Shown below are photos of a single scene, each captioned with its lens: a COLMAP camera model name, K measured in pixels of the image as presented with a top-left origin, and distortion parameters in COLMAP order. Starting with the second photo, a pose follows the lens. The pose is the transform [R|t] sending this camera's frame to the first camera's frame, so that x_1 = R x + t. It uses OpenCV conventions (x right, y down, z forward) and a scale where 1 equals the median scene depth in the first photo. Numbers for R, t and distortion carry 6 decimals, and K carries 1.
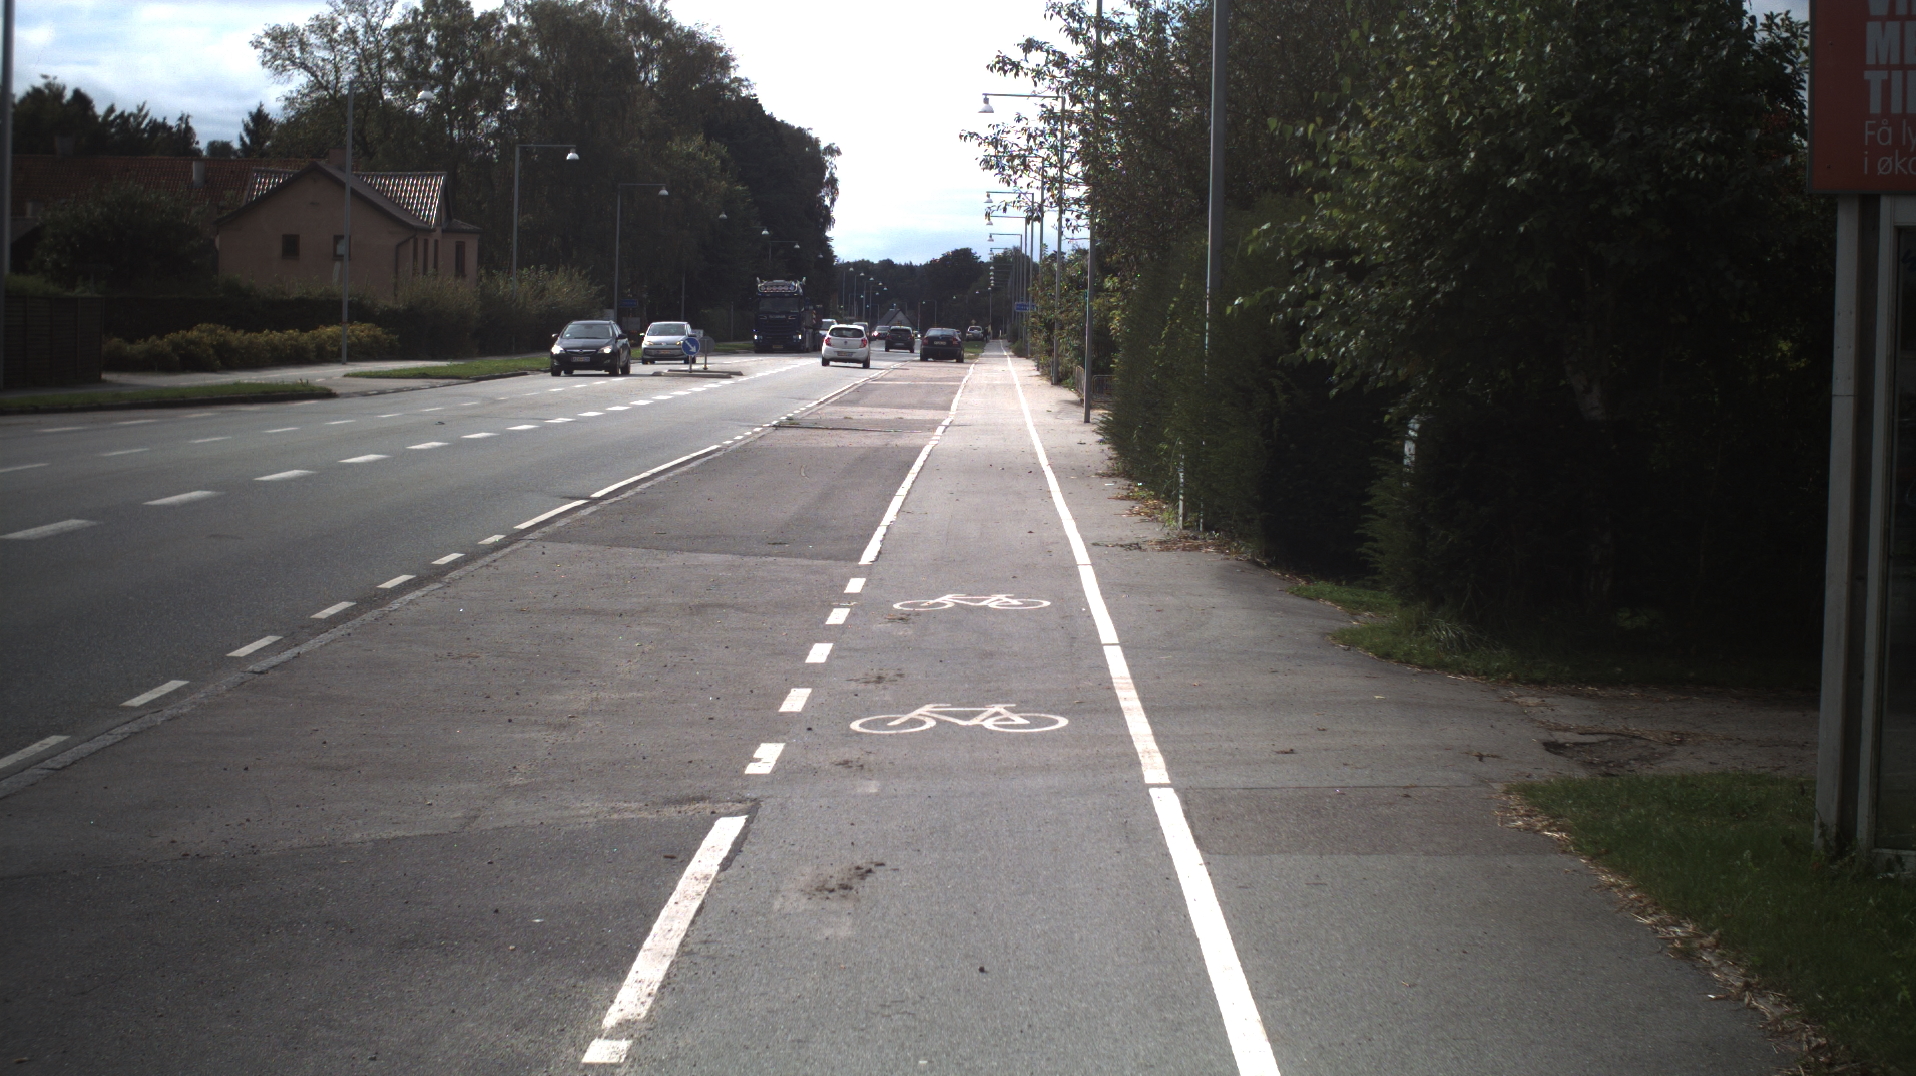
lens RADIAL K [[3255.8, 0, 958.0], [0, 3255.8, 538.0], [0, 0, 1]] dist [-0.276632, 0.243466]
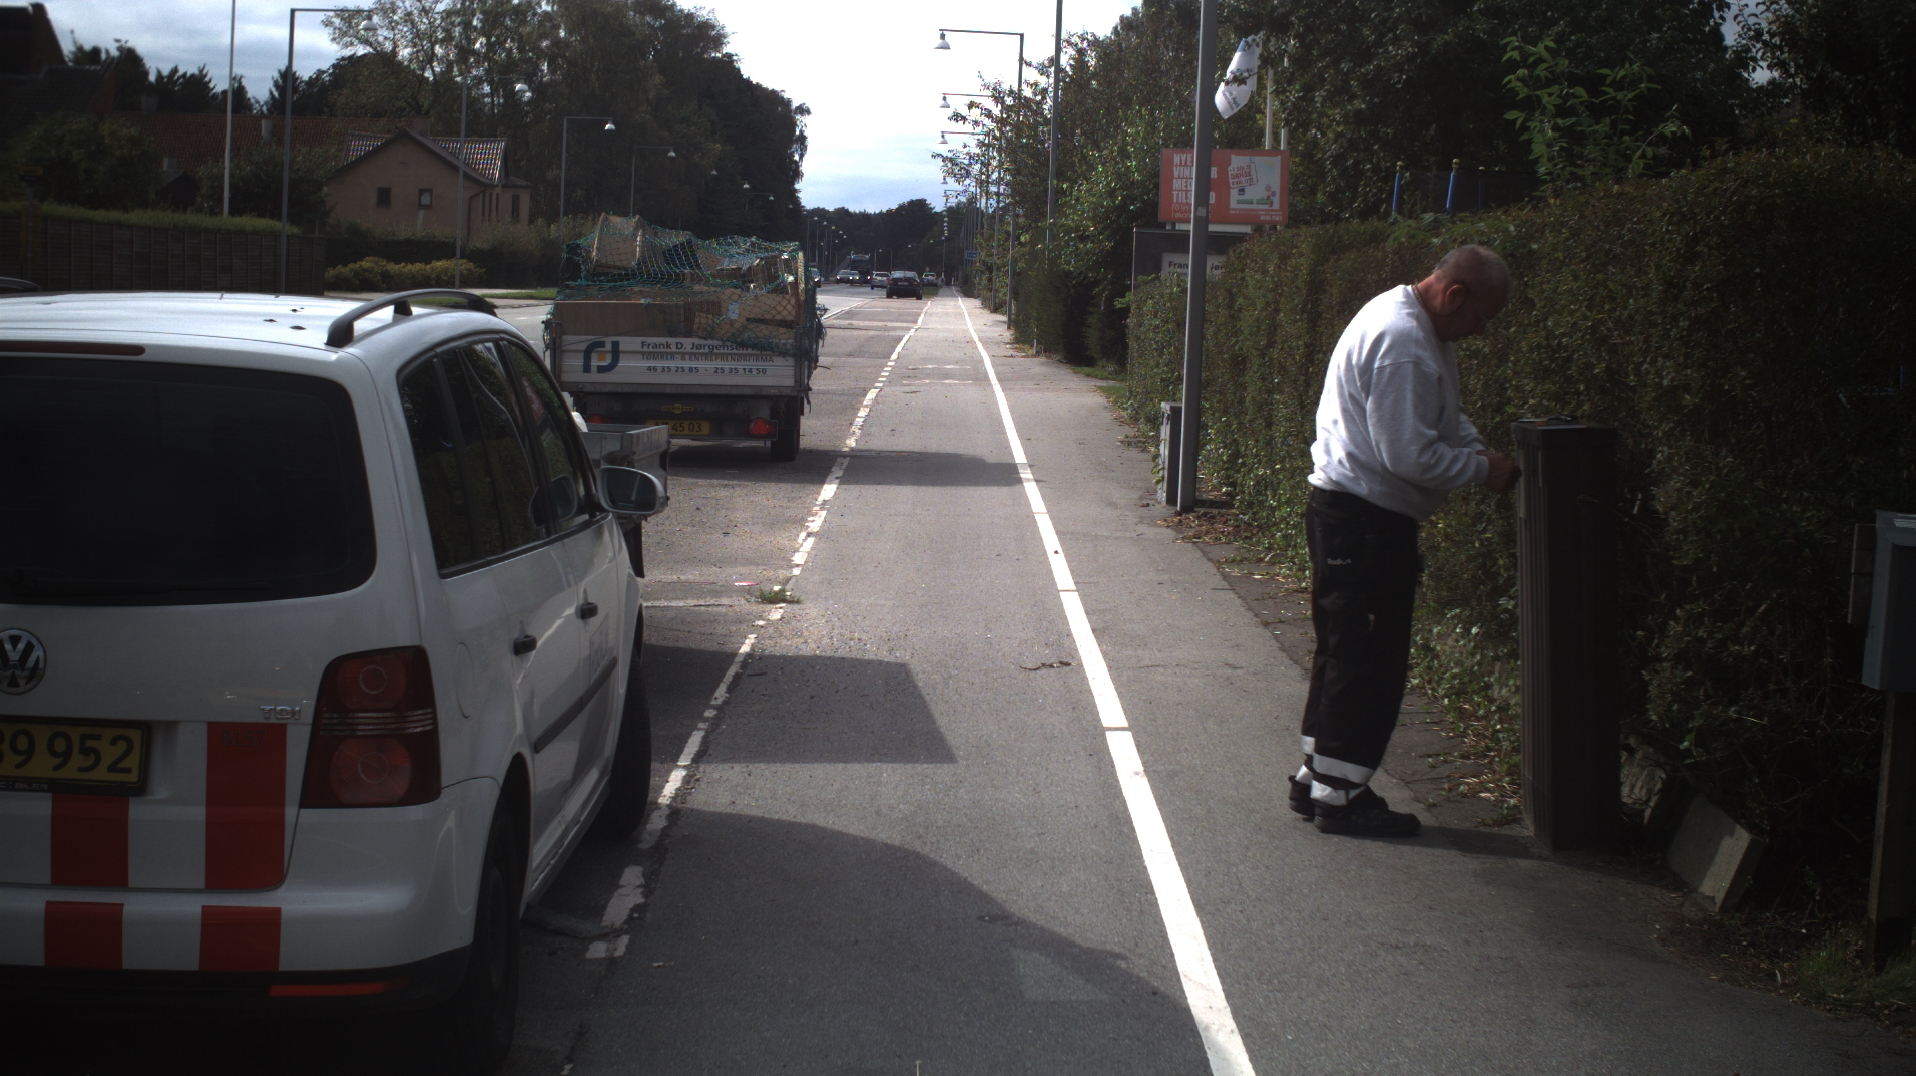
lens RADIAL K [[3255.8, 0, 958.0], [0, 3255.8, 538.0], [0, 0, 1]] dist [-0.276632, 0.243466]
pose [[0.999780, 0.013862, 0.015713, -0.003134], [-0.014107, 0.999779, 0.015566, 0.018313], [-0.015494, -0.015784, 0.999755, -0.246721]]
